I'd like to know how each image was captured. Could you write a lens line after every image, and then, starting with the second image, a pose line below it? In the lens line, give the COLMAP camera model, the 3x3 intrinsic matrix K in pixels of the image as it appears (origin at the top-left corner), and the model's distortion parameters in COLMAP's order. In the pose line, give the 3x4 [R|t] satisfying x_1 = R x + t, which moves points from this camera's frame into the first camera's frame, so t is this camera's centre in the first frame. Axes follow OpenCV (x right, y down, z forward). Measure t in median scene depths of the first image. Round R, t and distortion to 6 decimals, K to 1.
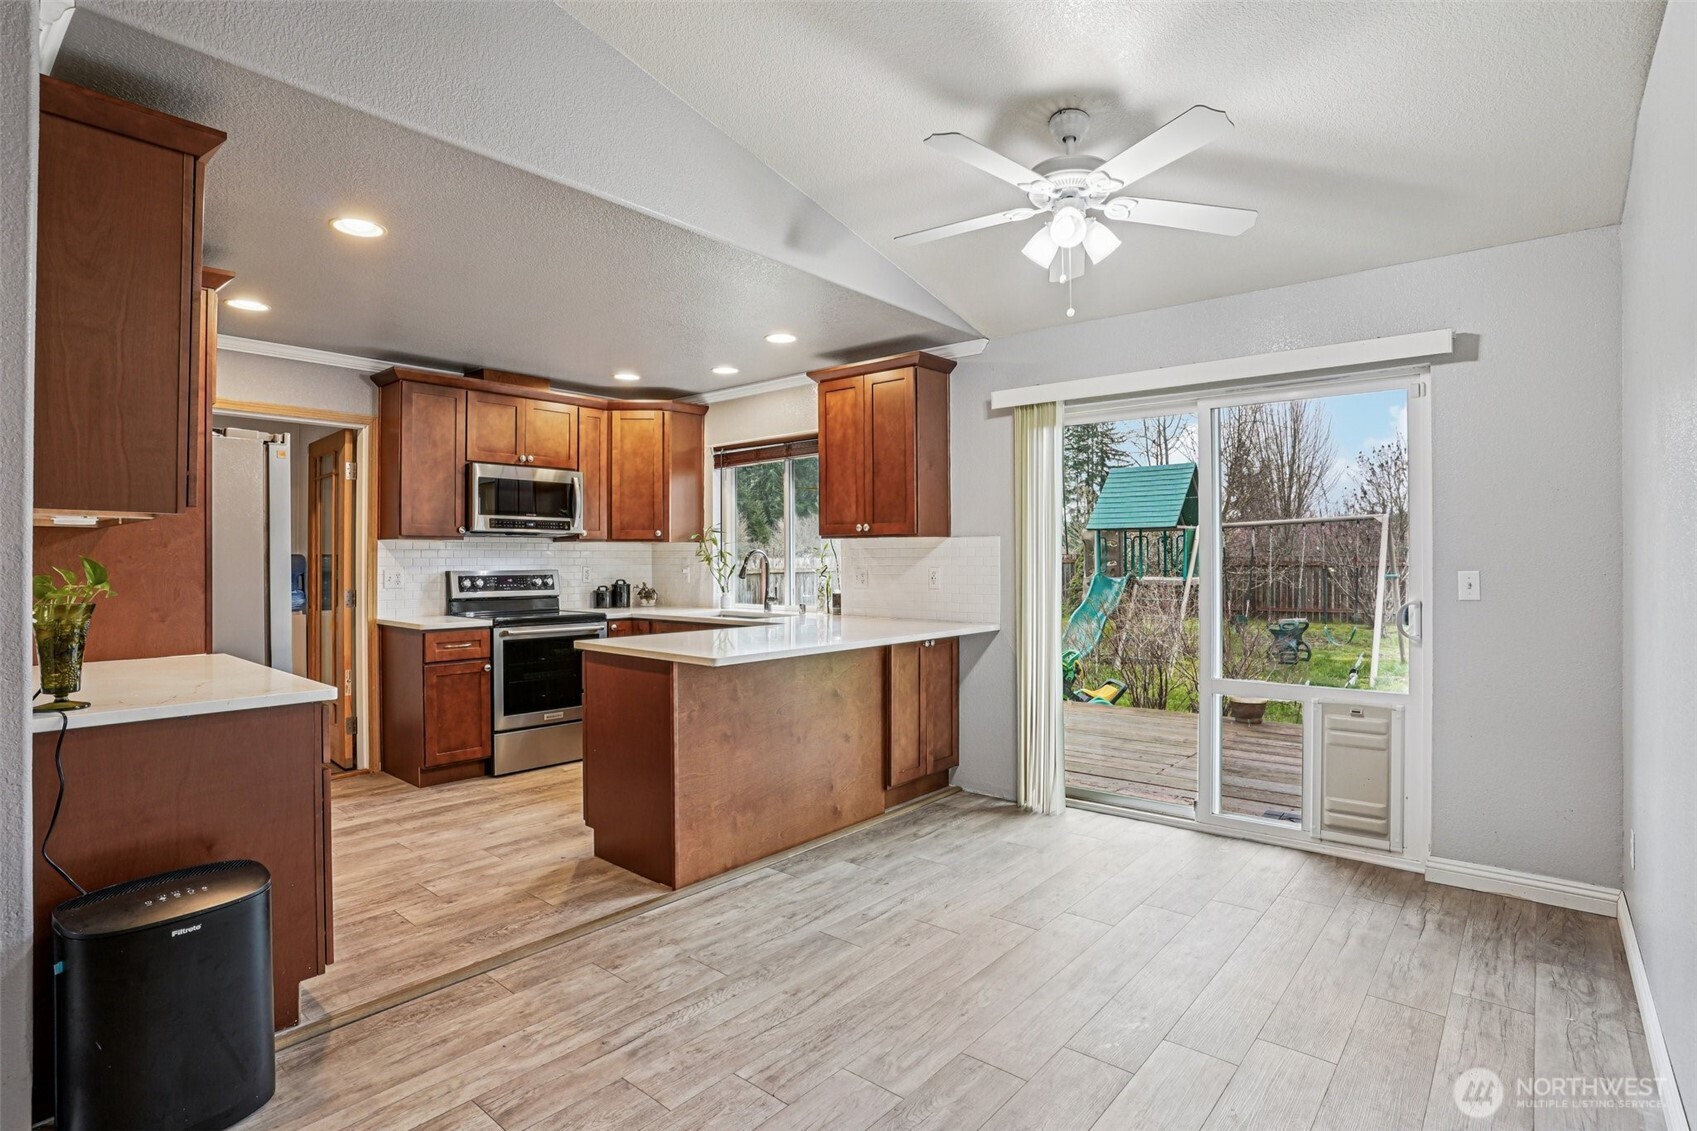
lens RADIAL K [[825.7, 0, 848.5], [0, 825.7, 565.5], [0, 0, 1]] dist [-0.069470, 0.000109]
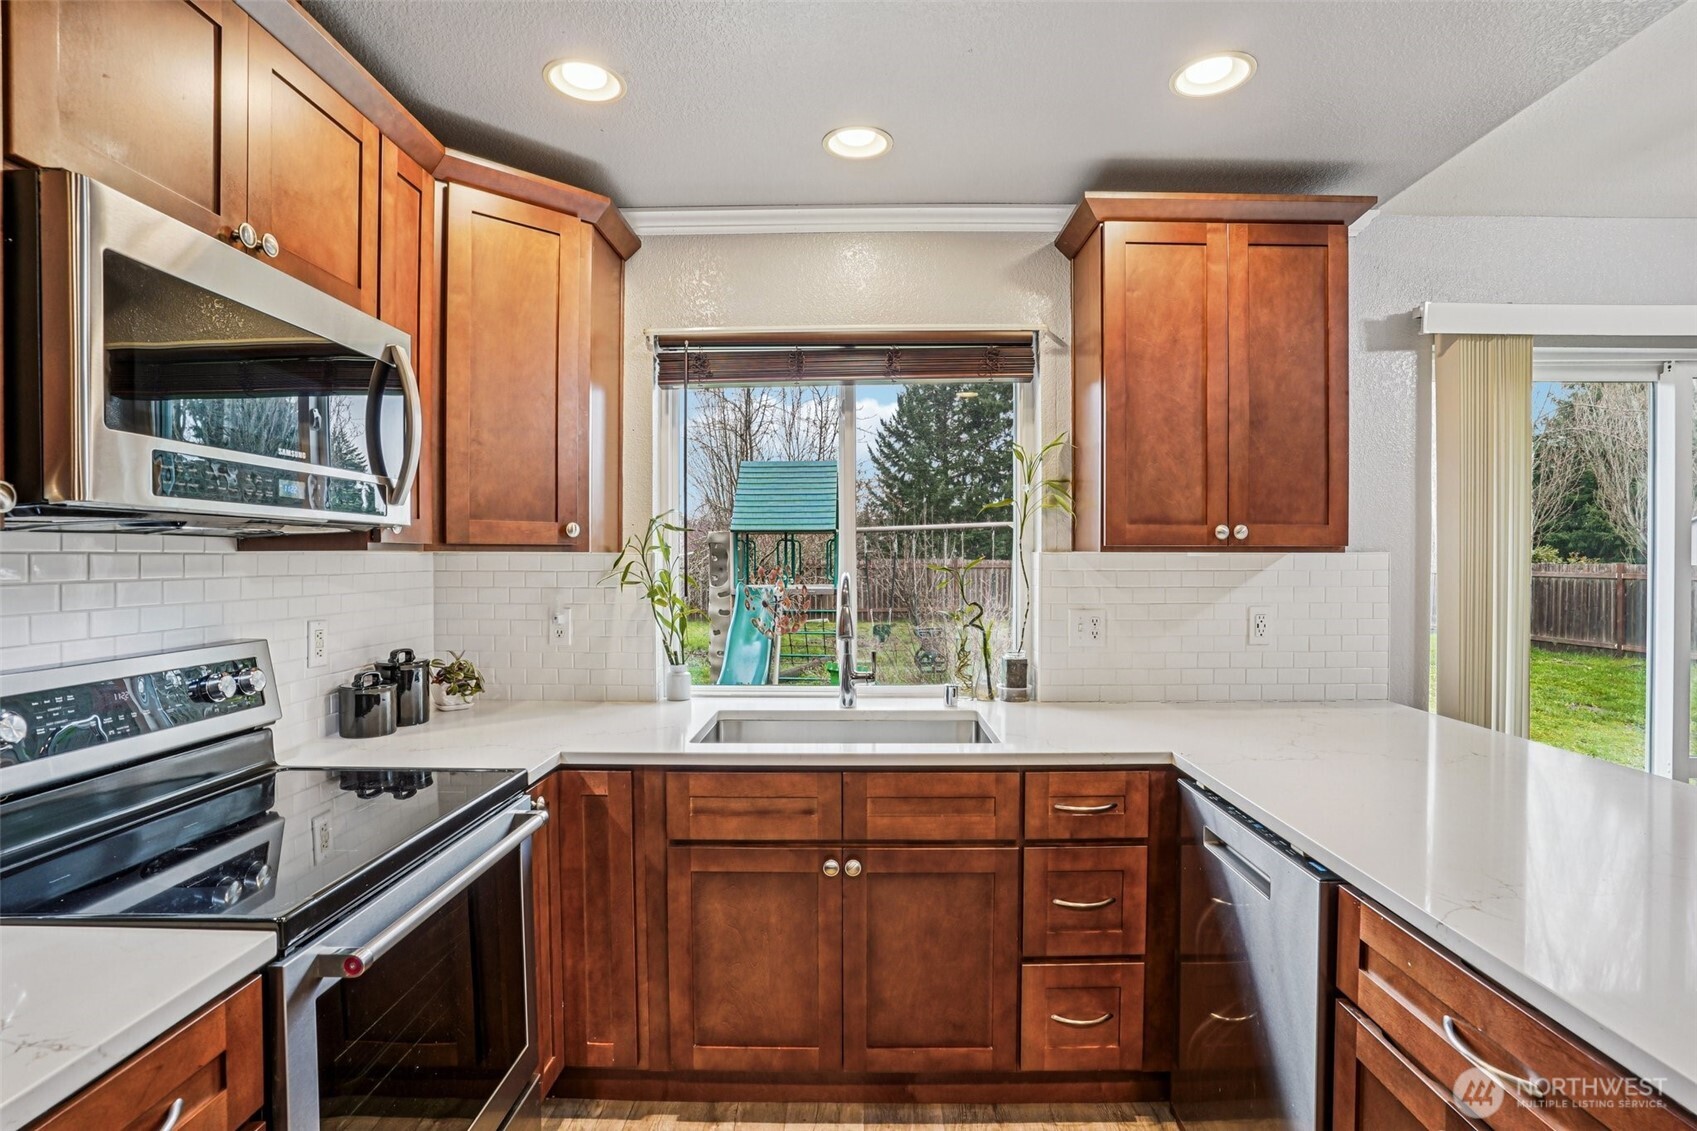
lens RADIAL K [[825.7, 0, 848.5], [0, 825.7, 565.5], [0, 0, 1]] dist [-0.069470, 0.000109]
pose [[0.772724, -0.004643, 0.634726, -0.384207], [0.004005, 0.999989, 0.002439, -0.023113], [-0.634730, 0.000657, 0.772734, 0.635717]]
